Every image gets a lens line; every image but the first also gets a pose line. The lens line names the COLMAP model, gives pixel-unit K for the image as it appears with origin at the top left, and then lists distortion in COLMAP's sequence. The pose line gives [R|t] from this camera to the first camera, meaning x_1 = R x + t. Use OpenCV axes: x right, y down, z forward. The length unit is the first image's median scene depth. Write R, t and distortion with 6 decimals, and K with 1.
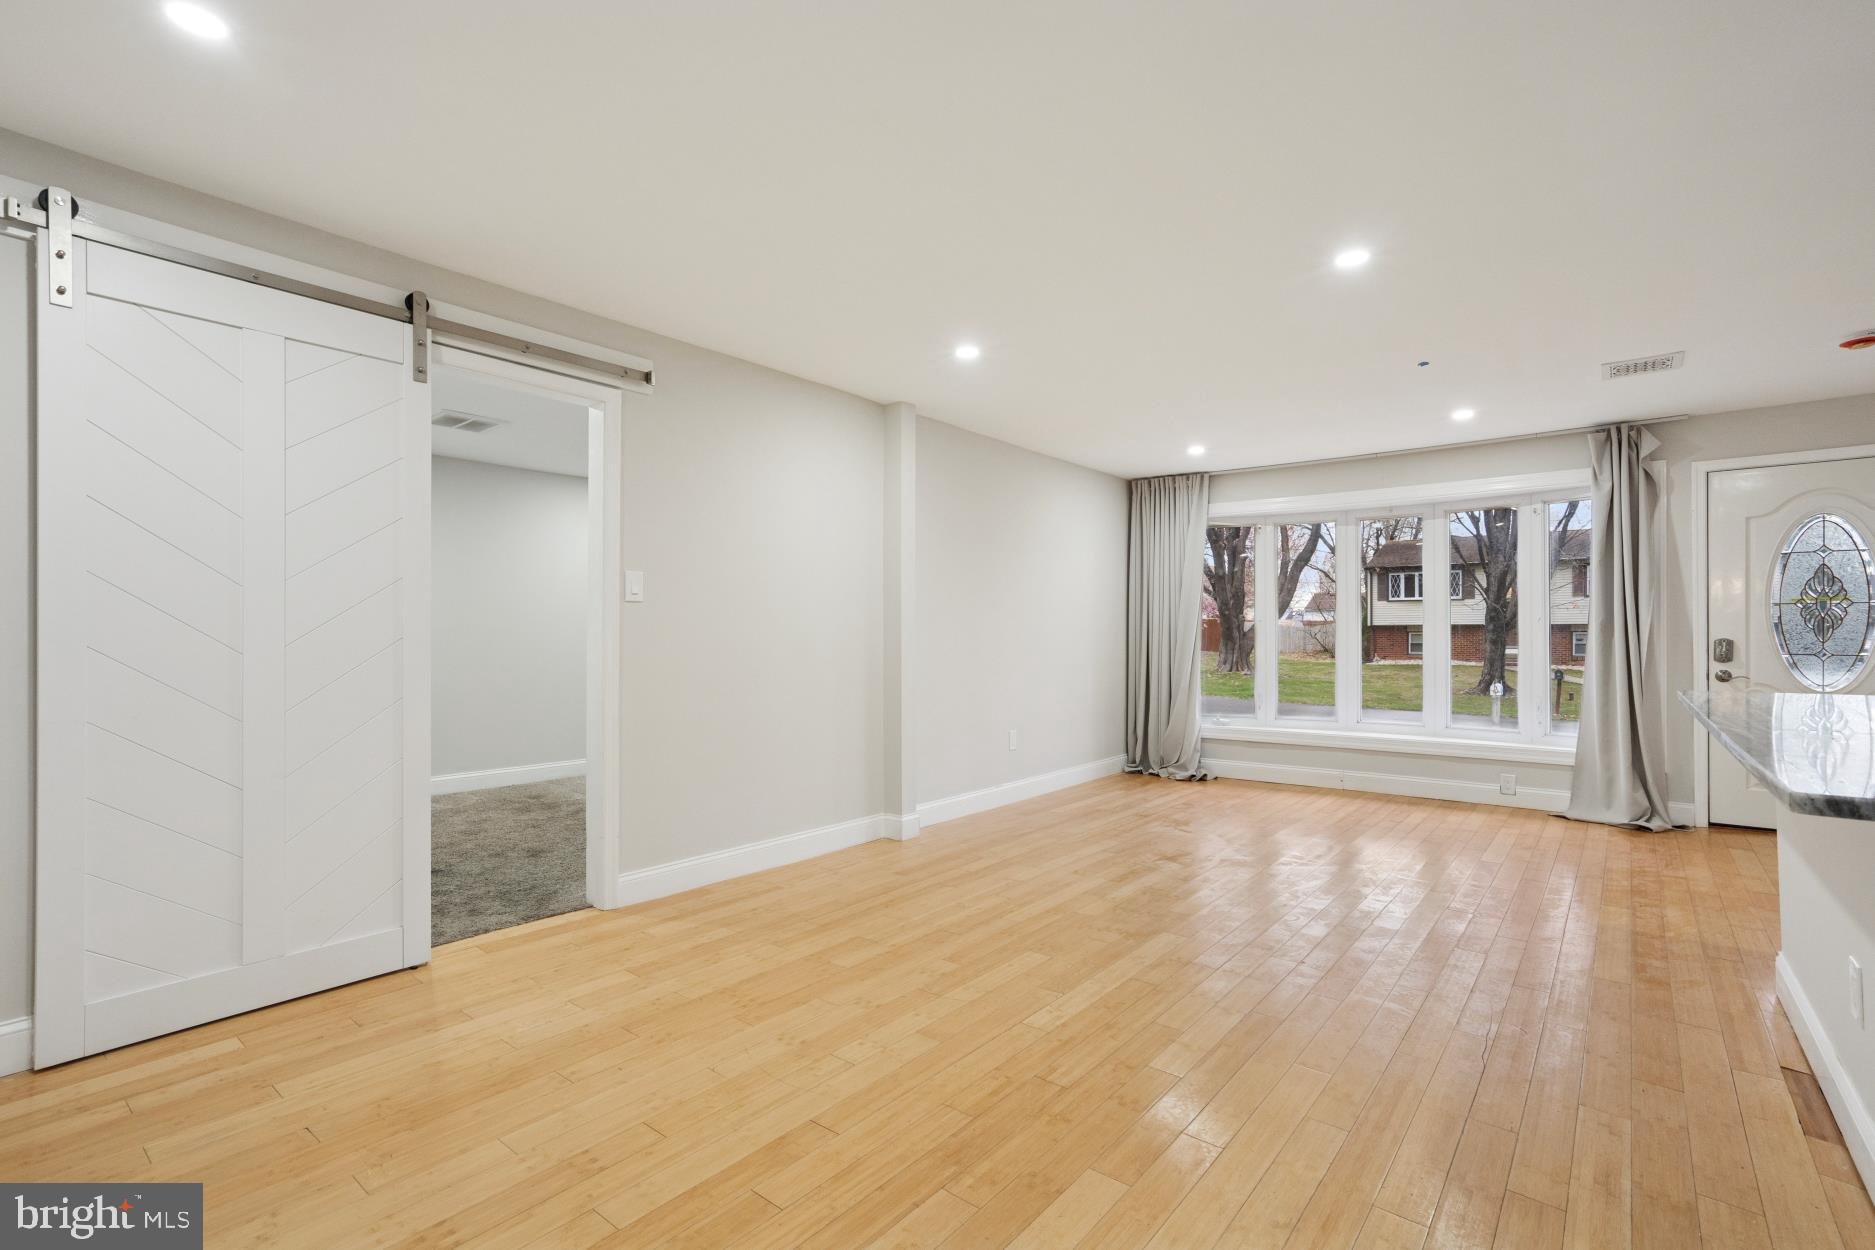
lens RADIAL K [[875.4, 0, 935.8], [0, 875.4, 636.6], [0, 0, 1]] dist [-0.026038, 0.013859]
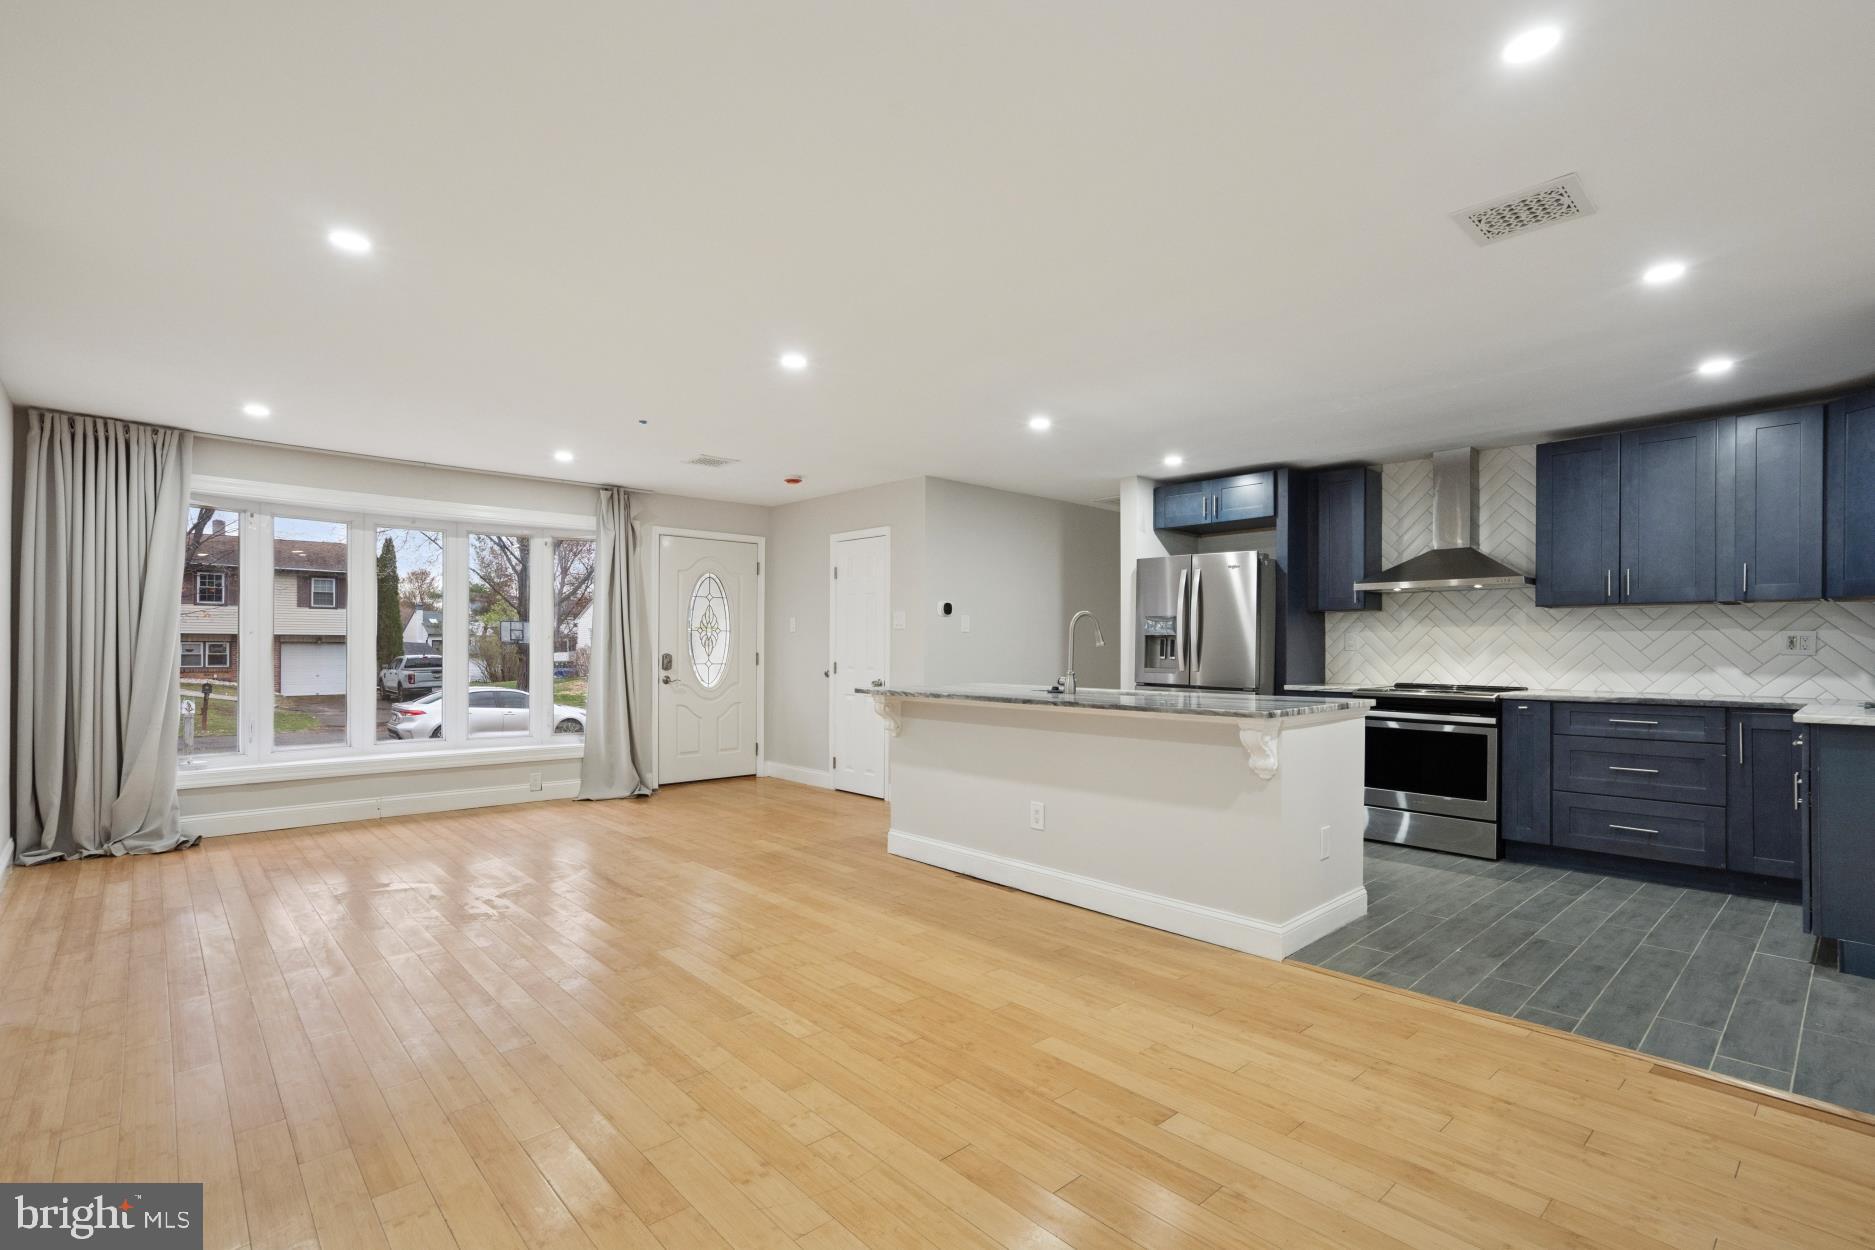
lens RADIAL K [[875.4, 0, 944.1], [0, 875.4, 650.1], [0, 0, 1]] dist [-0.026038, 0.013859]
pose [[0.141090, -0.000692, 0.989996, -0.423256], [-0.001868, 0.999998, 0.000965, -0.005258], [-0.989995, -0.001986, 0.141089, 0.331063]]
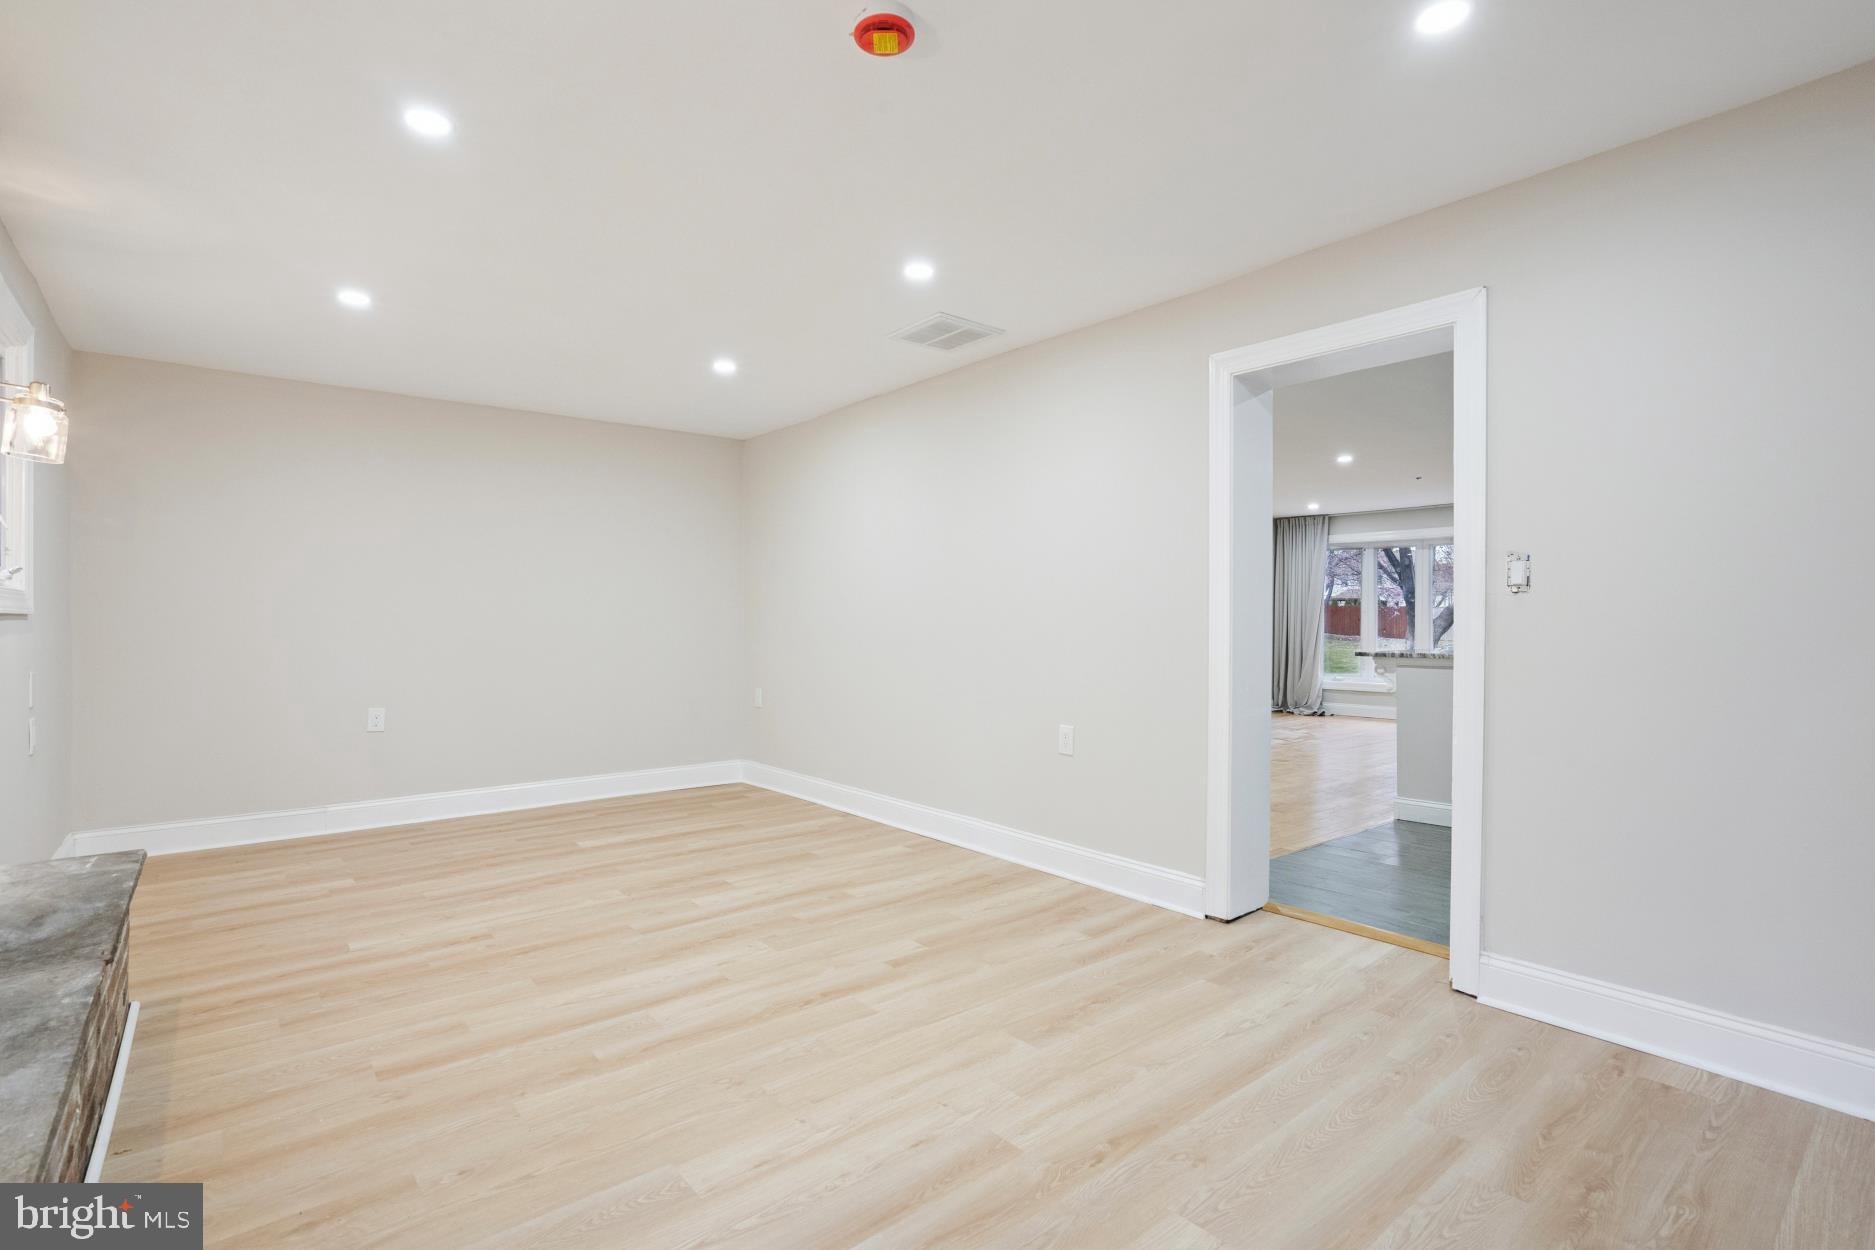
lens RADIAL K [[875.4, 0, 933.0], [0, 875.4, 619.5], [0, 0, 1]] dist [-0.026038, 0.013859]
pose [[0.977179, -0.002548, -0.212401, -0.051027], [0.001539, 0.999987, -0.004918, 0.001329], [0.212411, 0.004479, 0.977170, -0.832017]]
